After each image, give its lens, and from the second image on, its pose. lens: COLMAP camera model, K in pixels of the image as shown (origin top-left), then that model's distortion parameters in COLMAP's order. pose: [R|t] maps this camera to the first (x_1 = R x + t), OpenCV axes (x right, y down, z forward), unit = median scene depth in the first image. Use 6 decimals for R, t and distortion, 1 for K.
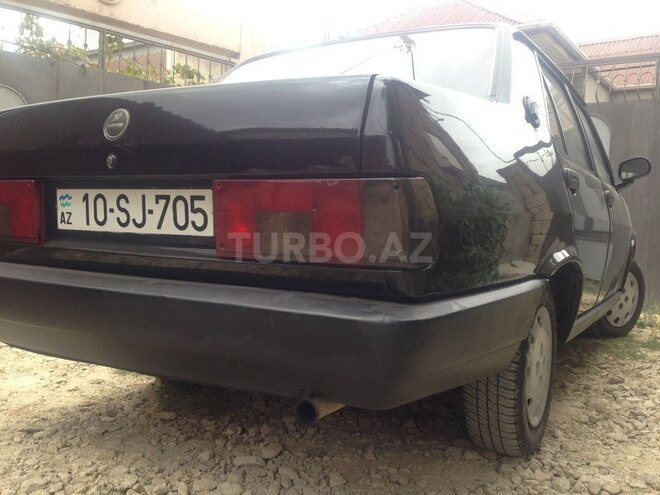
lens RADIAL K [[590.7, 0, 330.0], [0, 590.7, 247.5], [0, 0, 1]] dist [0.032313, 0.002972]
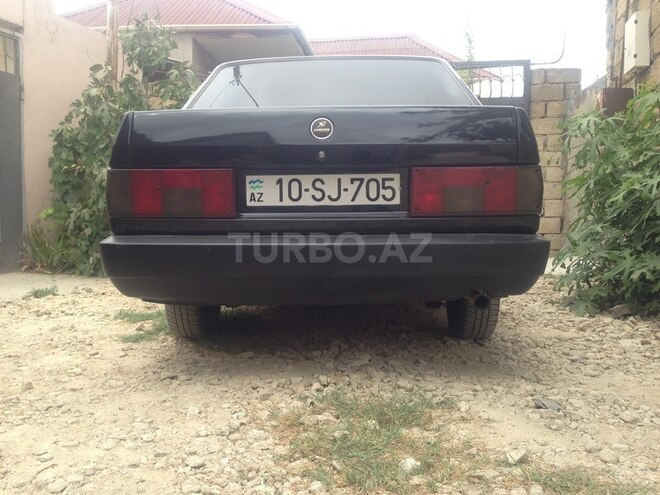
lens RADIAL K [[590.7, 0, 330.0], [0, 590.7, 247.5], [0, 0, 1]] dist [0.032313, 0.002972]
pose [[0.881908, -0.070374, 0.466139, -1.019389], [0.057845, 0.997477, 0.041152, 0.019246], [-0.467859, -0.009329, 0.883754, -0.268578]]
